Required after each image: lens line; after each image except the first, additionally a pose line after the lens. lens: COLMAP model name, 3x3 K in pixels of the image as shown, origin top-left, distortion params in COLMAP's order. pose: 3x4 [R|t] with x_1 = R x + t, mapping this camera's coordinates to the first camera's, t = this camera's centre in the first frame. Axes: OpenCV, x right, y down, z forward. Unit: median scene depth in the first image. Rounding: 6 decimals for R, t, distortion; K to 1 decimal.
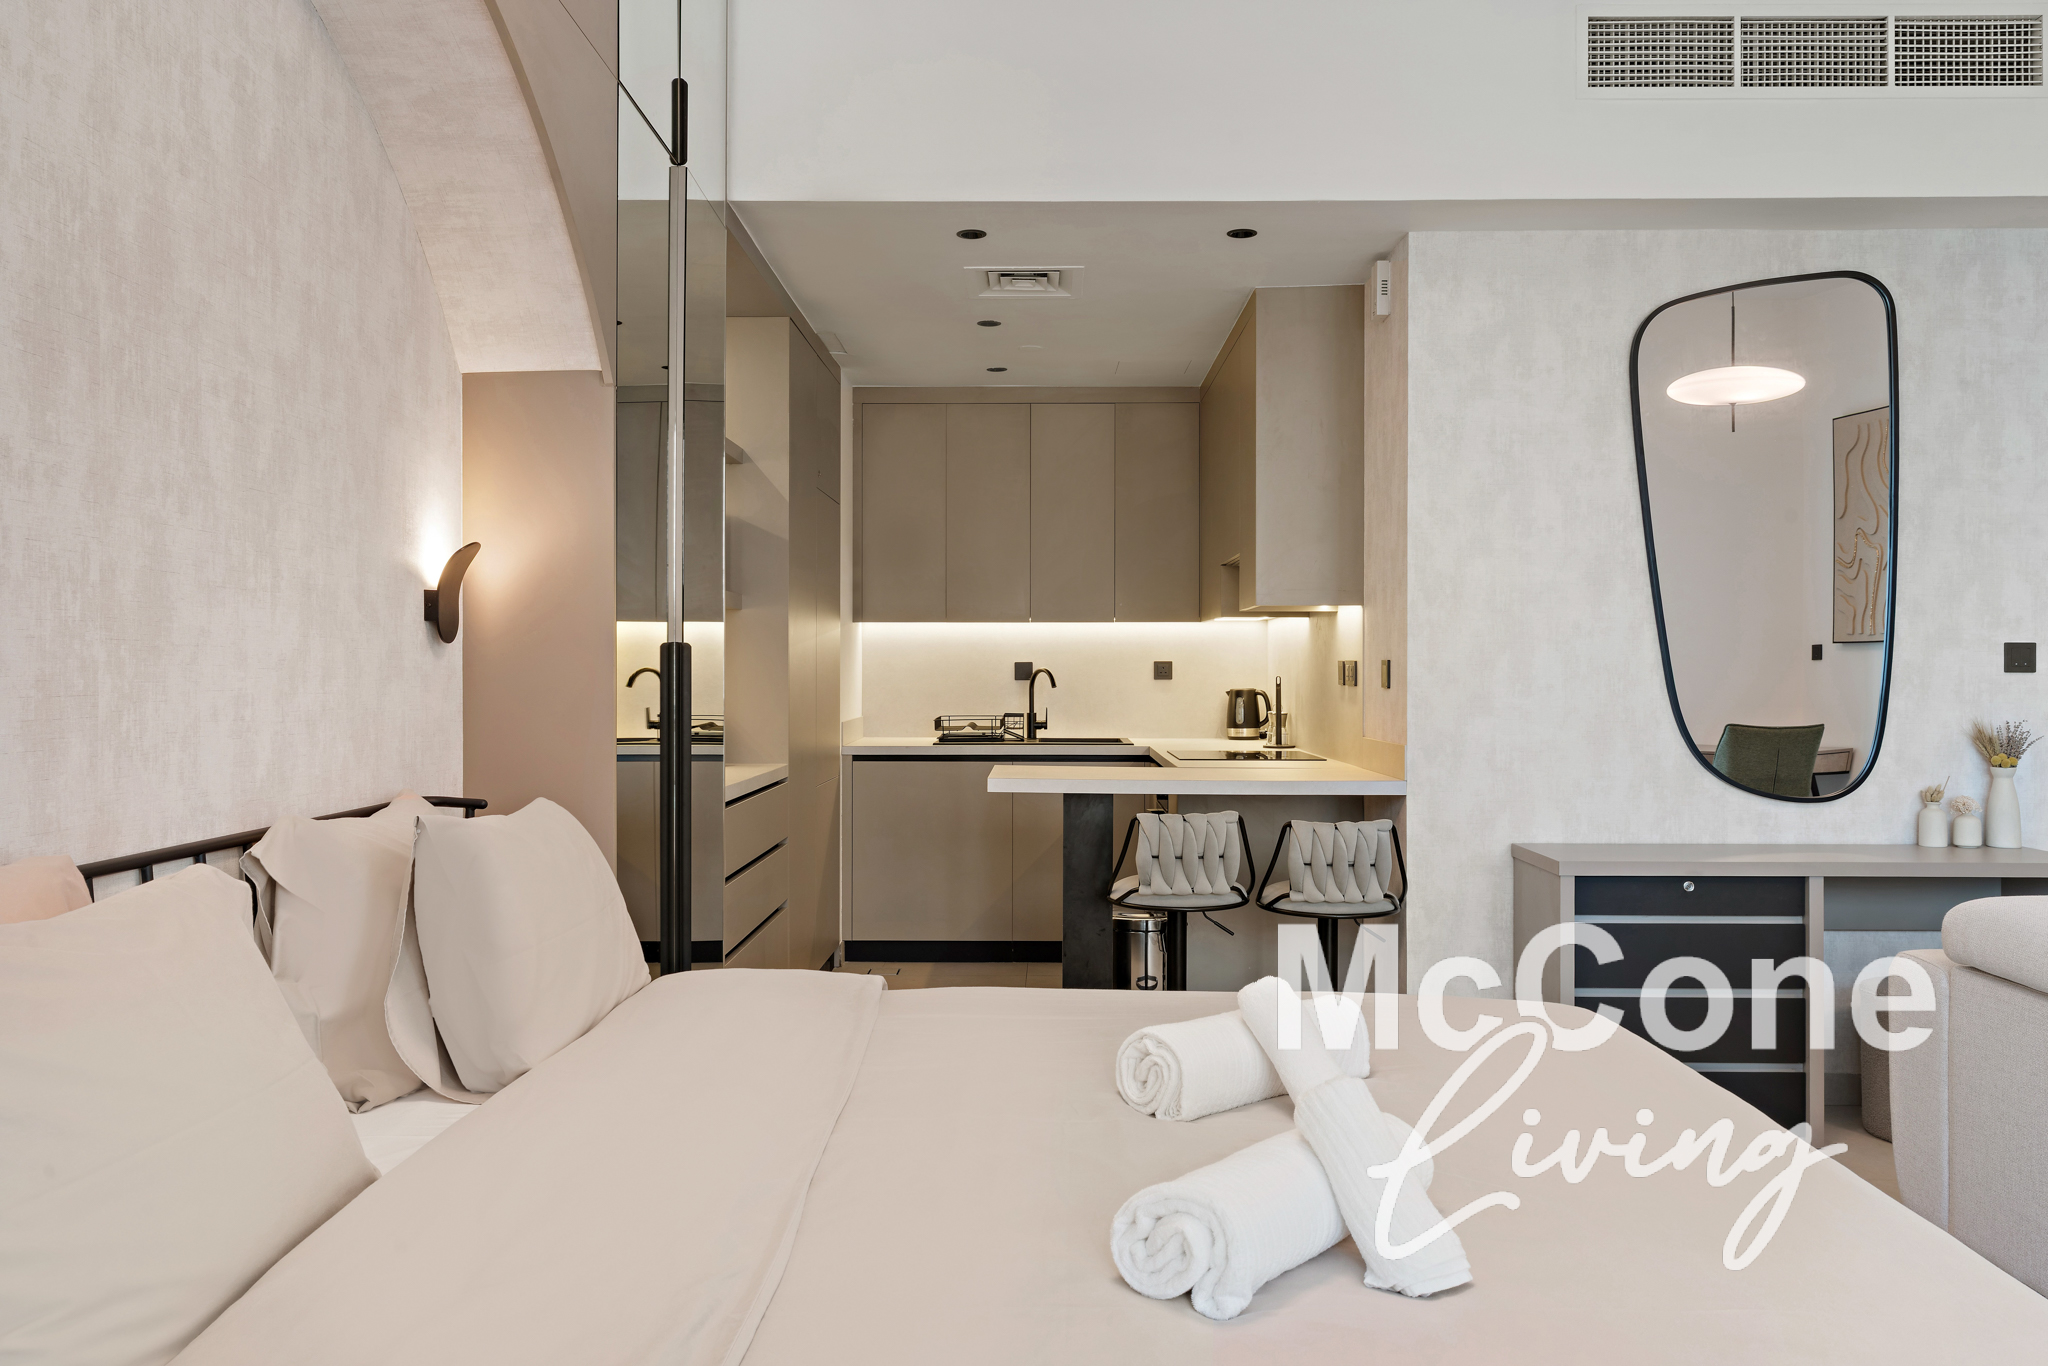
lens RADIAL K [[1514.2, 0, 1020.4], [0, 1514.2, 670.7], [0, 0, 1]] dist [-0.005864, 0.014691]
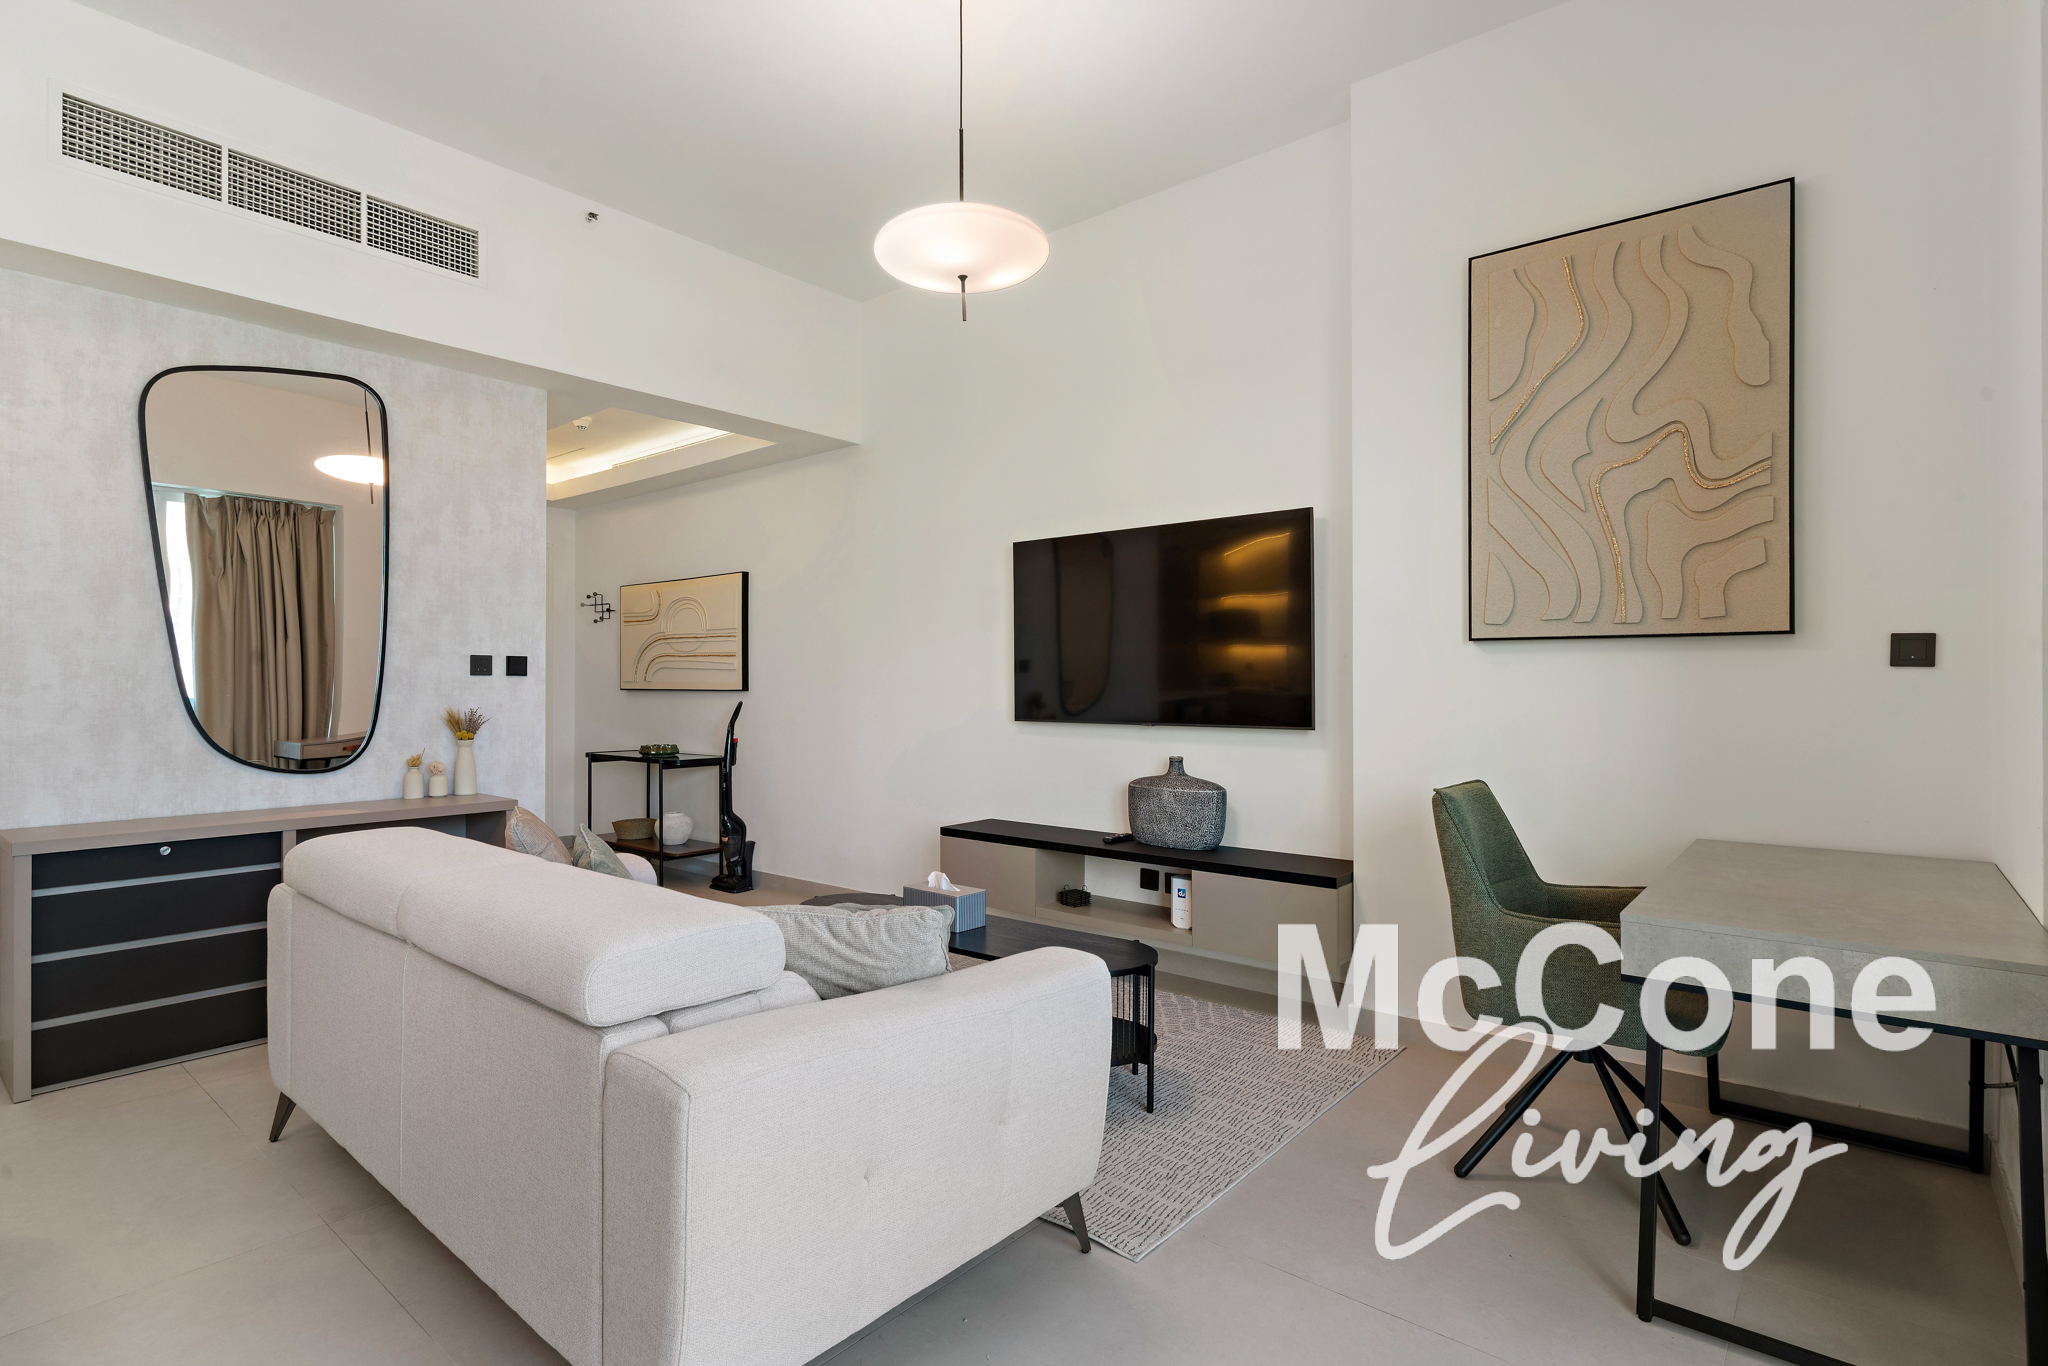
lens RADIAL K [[1006.2, 0, 1016.4], [0, 1006.2, 677.8], [0, 0, 1]] dist [0.000167, 0.000411]
pose [[0.626581, 0.003720, 0.779348, 0.219984], [0.002802, 0.999971, -0.007026, 0.011787], [-0.779352, 0.006586, 0.626552, -0.022196]]
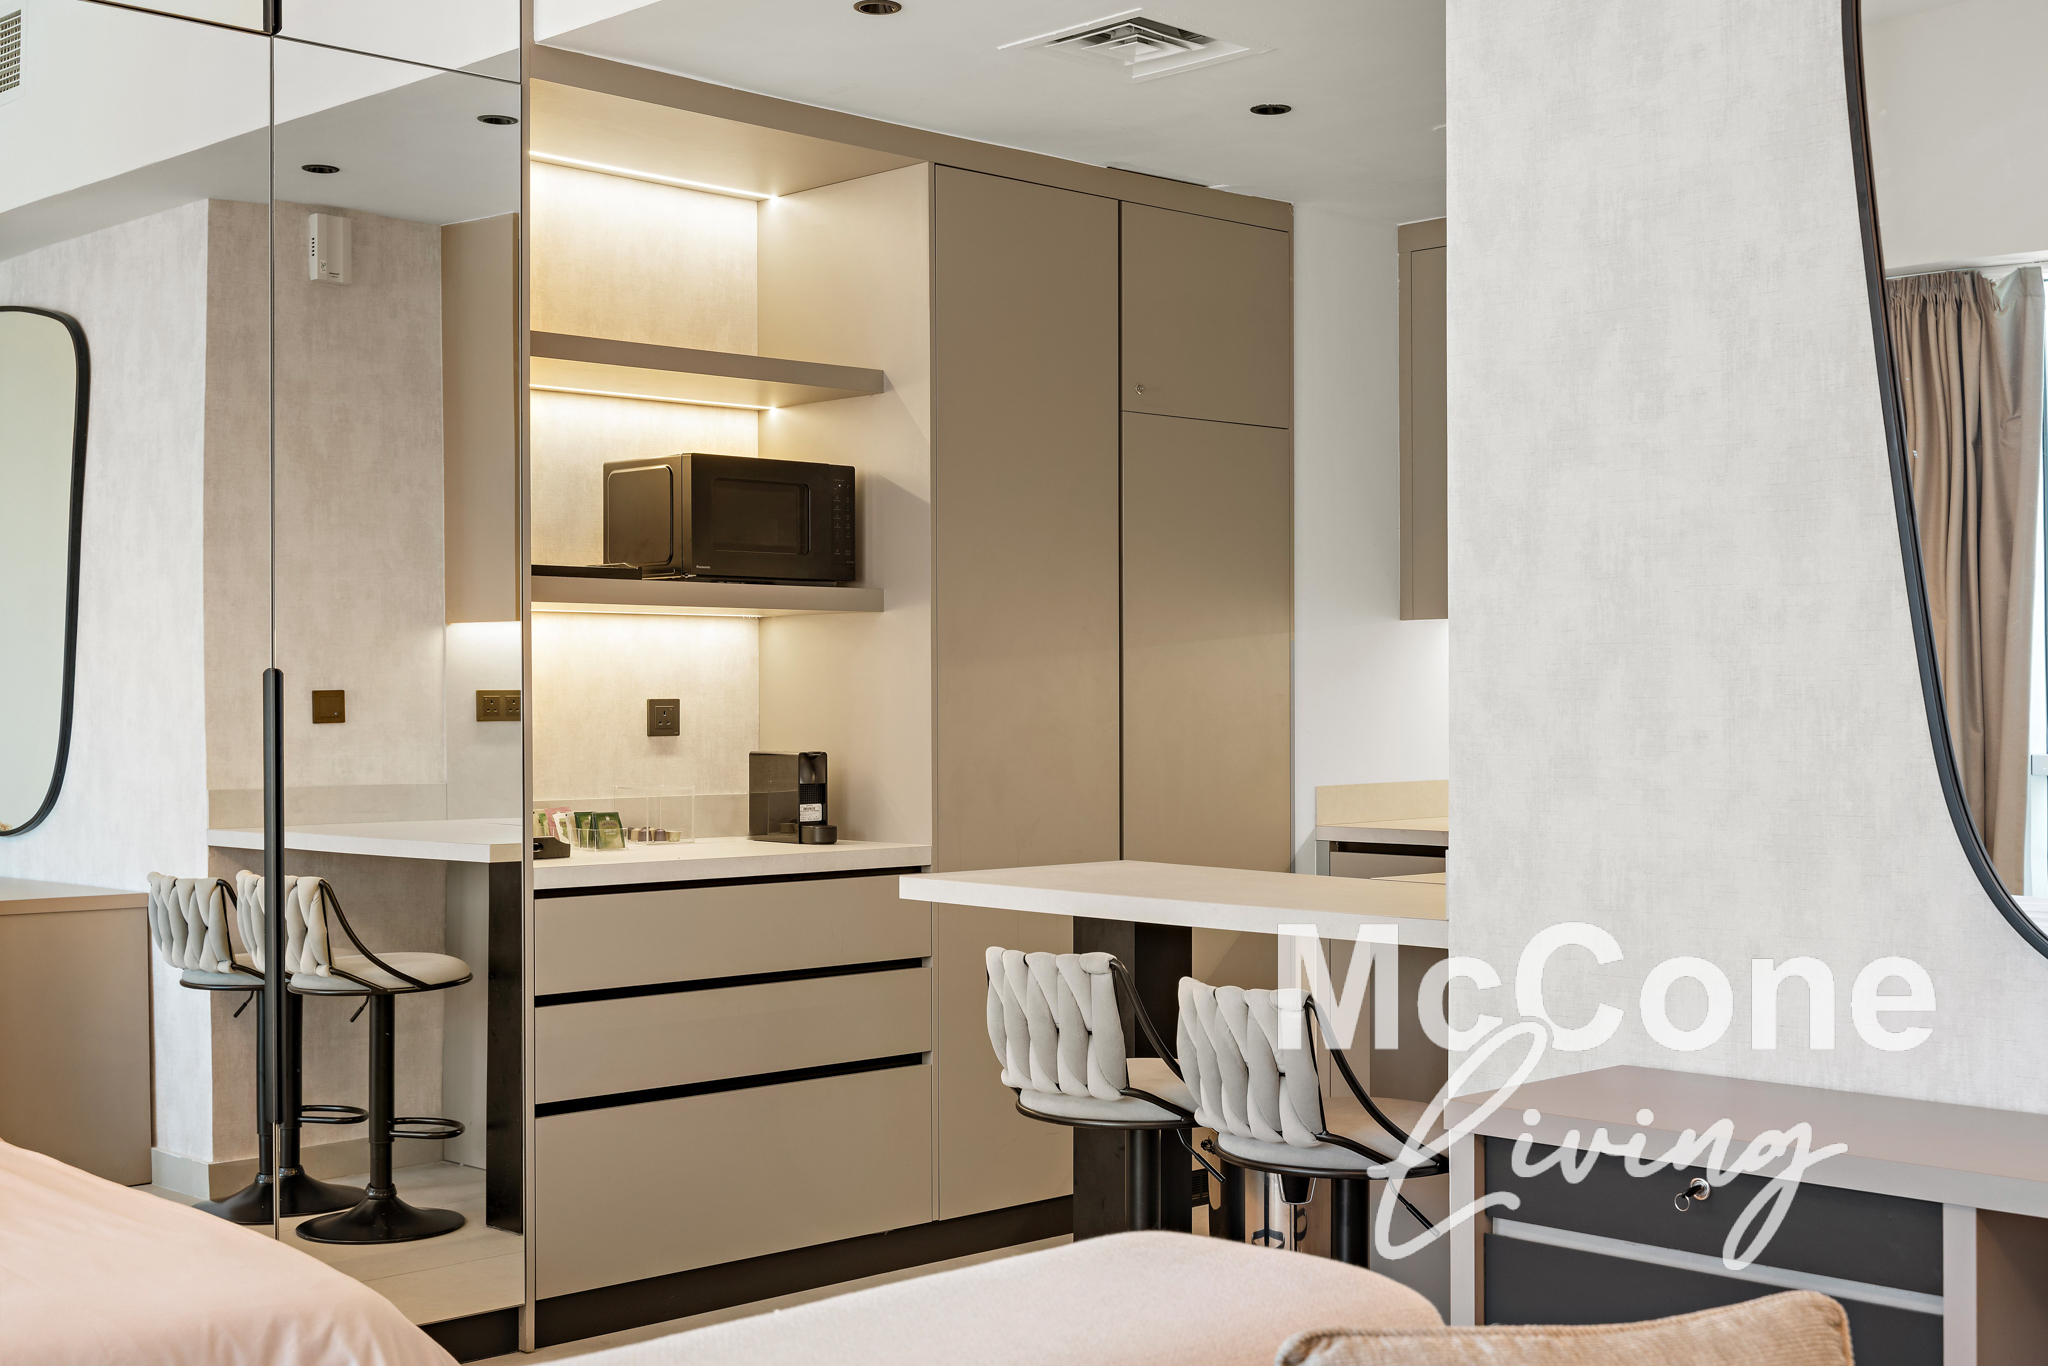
lens RADIAL K [[2484.5, 0, 1001.5], [0, 2484.5, 713.7], [0, 0, 1]] dist [0.011884, 0.000000]
pose [[0.704452, 0.000833, -0.709751, 0.739133], [0.003728, 0.999981, 0.004873, -0.000684], [0.709742, -0.006079, 0.704435, 0.310741]]
